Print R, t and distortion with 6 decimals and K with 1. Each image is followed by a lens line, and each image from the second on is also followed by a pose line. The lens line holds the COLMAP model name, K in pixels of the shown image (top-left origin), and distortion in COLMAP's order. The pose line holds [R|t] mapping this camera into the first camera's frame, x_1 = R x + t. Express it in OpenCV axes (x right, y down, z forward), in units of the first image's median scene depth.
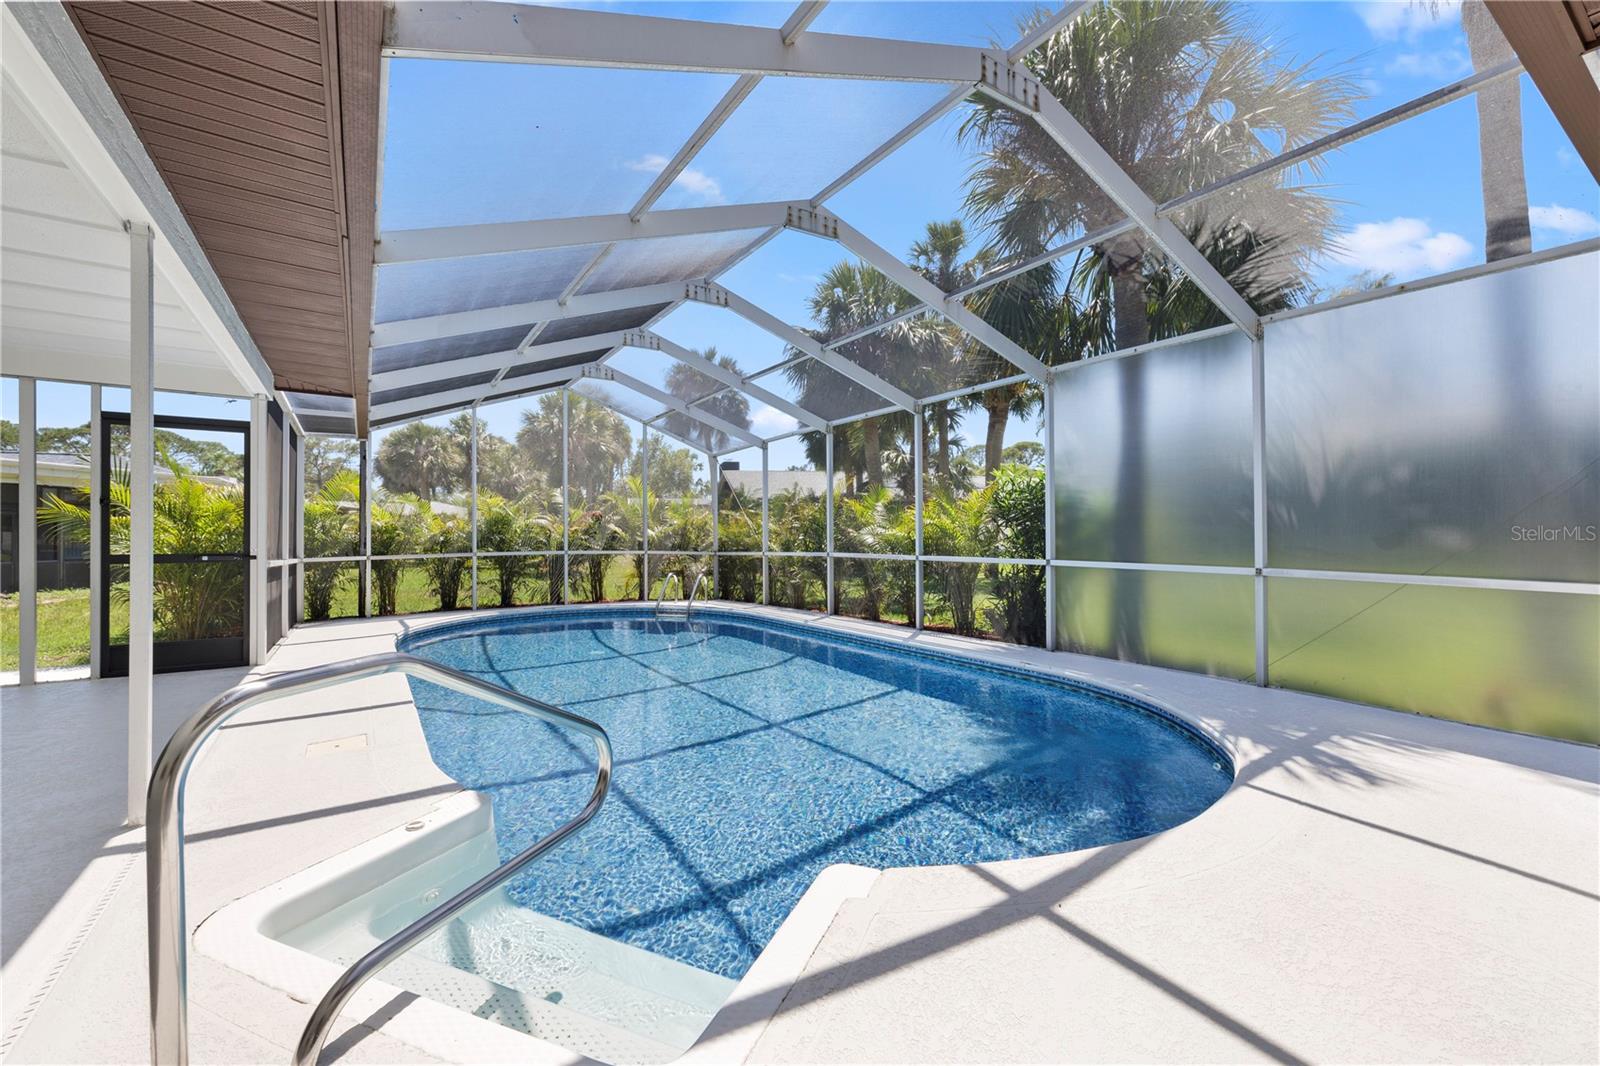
lens RADIAL K [[672.7, 0, 794.4], [0, 672.7, 529.1], [0, 0, 1]] dist [0.002224, -0.000072]
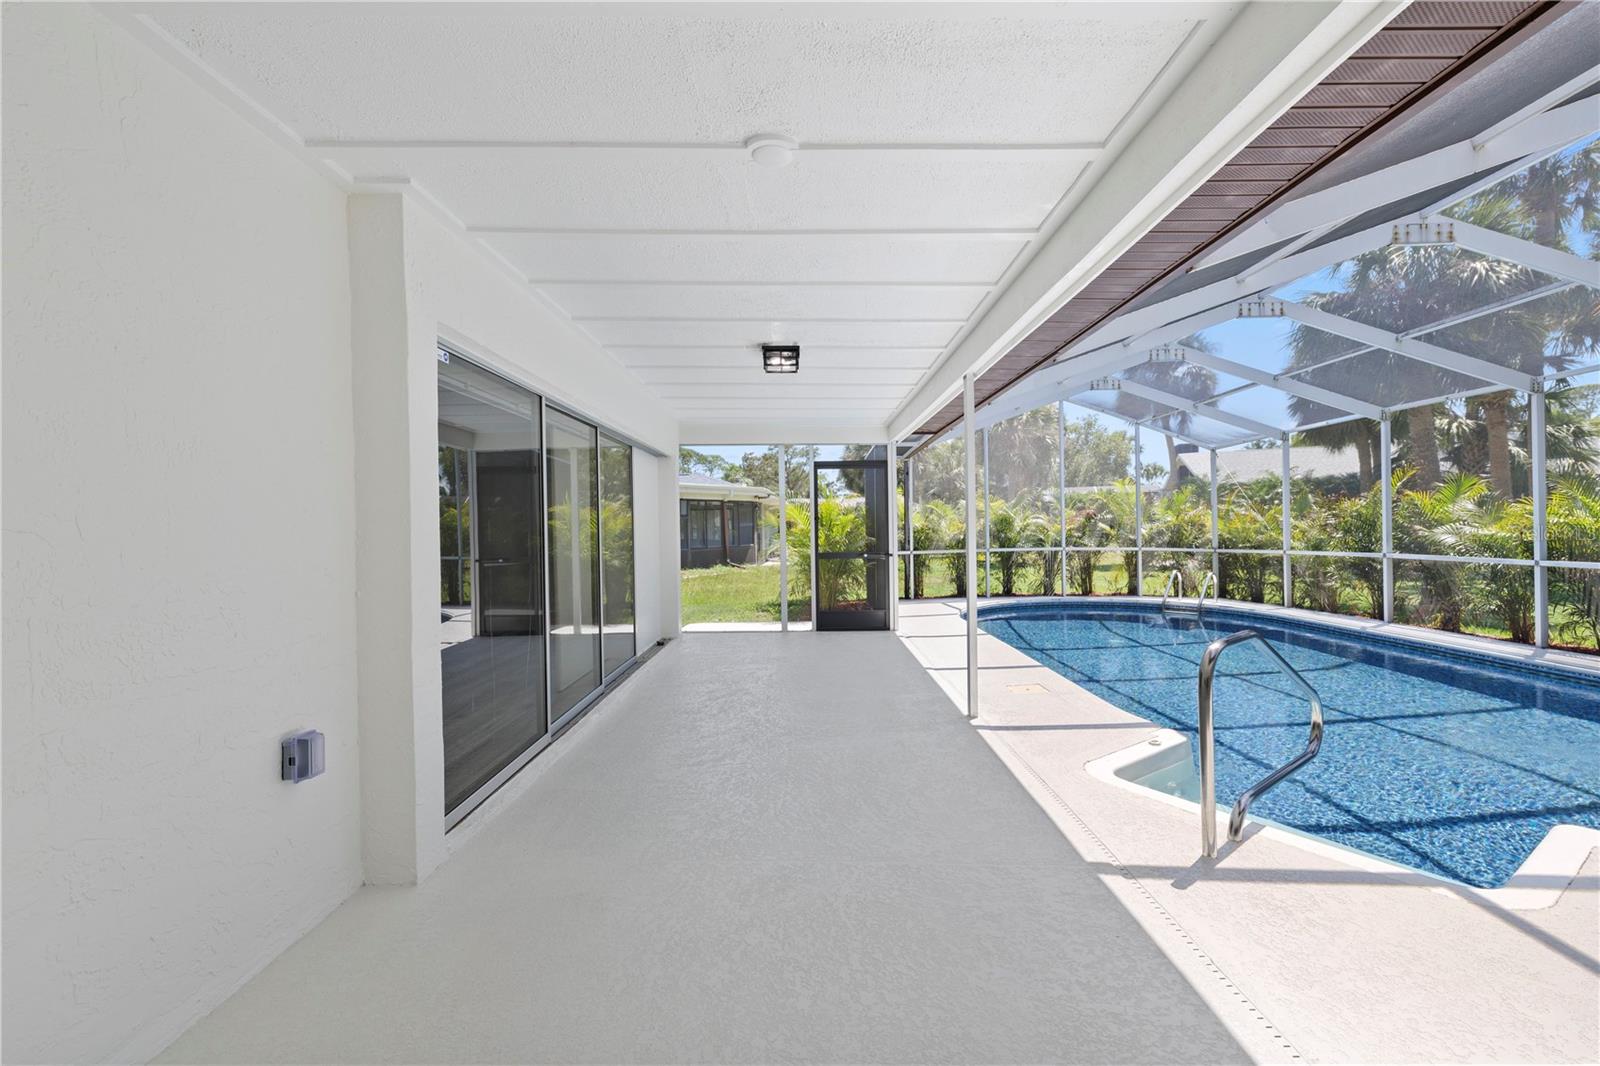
lens RADIAL K [[686.9, 0, 800.2], [0, 686.9, 528.1], [0, 0, 1]] dist [0.001346, -0.000016]
pose [[0.835179, -0.006287, -0.549943, -0.090310], [0.014827, 0.999829, 0.011087, -0.019174], [0.549779, -0.017414, 0.835129, -0.183789]]
